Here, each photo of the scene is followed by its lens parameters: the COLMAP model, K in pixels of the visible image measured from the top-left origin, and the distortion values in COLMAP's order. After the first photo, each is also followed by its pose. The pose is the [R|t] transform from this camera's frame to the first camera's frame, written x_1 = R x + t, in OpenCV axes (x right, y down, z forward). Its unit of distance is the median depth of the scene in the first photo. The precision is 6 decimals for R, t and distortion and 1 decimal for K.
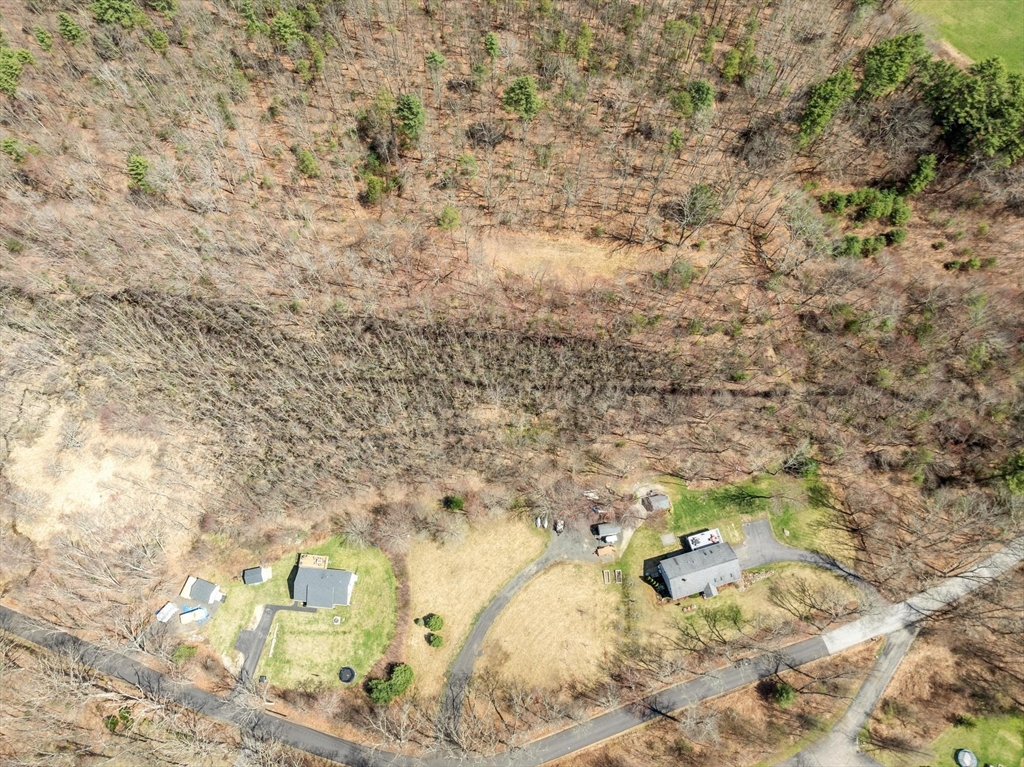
lens RADIAL K [[717.7, 0, 512.0], [0, 717.7, 383.5], [0, 0, 1]] dist [-0.027908, 0.002655]
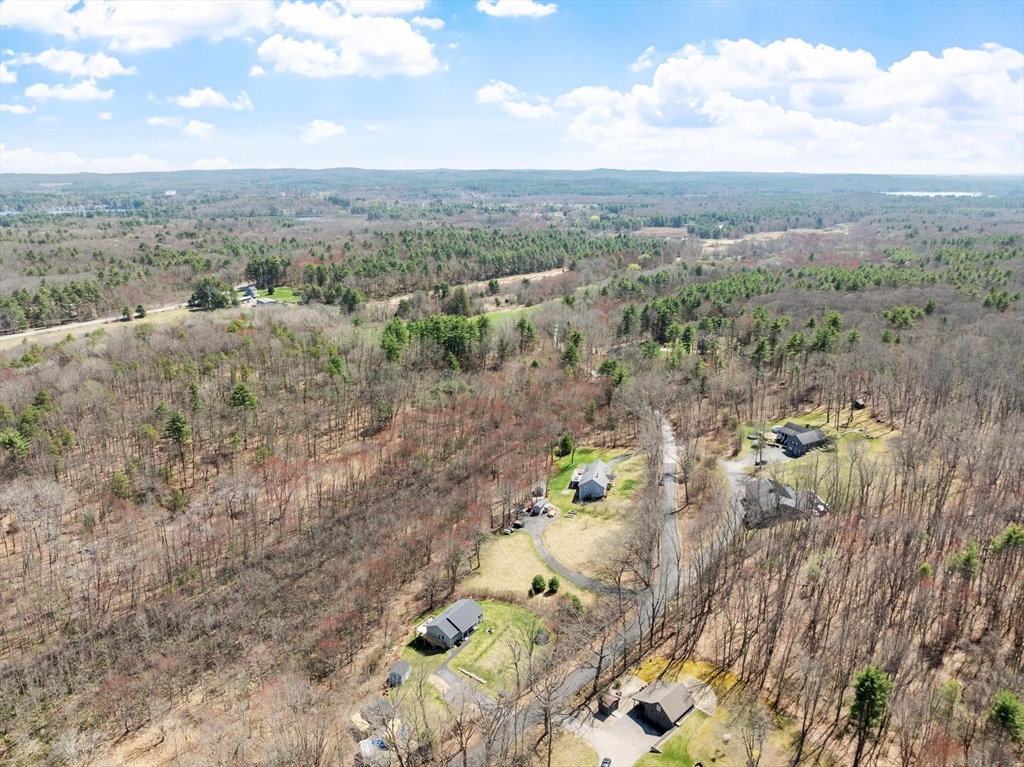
lens RADIAL K [[732.2, 0, 514.8], [0, 732.2, 378.3], [0, 0, 1]] dist [-0.050325, 0.025422]
pose [[0.503228, -0.237302, 0.830933, -0.987687], [0.807777, 0.470793, -0.354753, 0.549870], [-0.307014, 0.849730, 0.428604, 0.245668]]
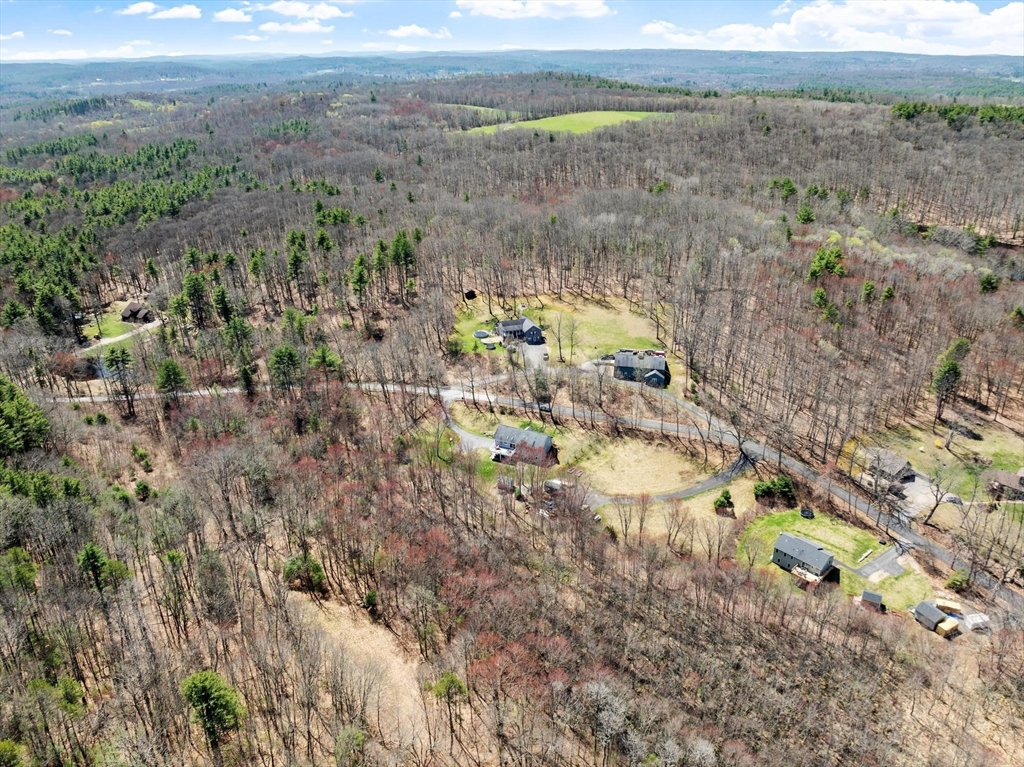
lens RADIAL K [[717.7, 0, 512.0], [0, 717.7, 383.5], [0, 0, 1]] dist [-0.027908, 0.002655]
pose [[-0.763240, -0.263050, 0.590144, -0.489855], [0.602413, 0.040493, 0.797157, -0.833281], [-0.233589, 0.963932, 0.127559, 0.718394]]
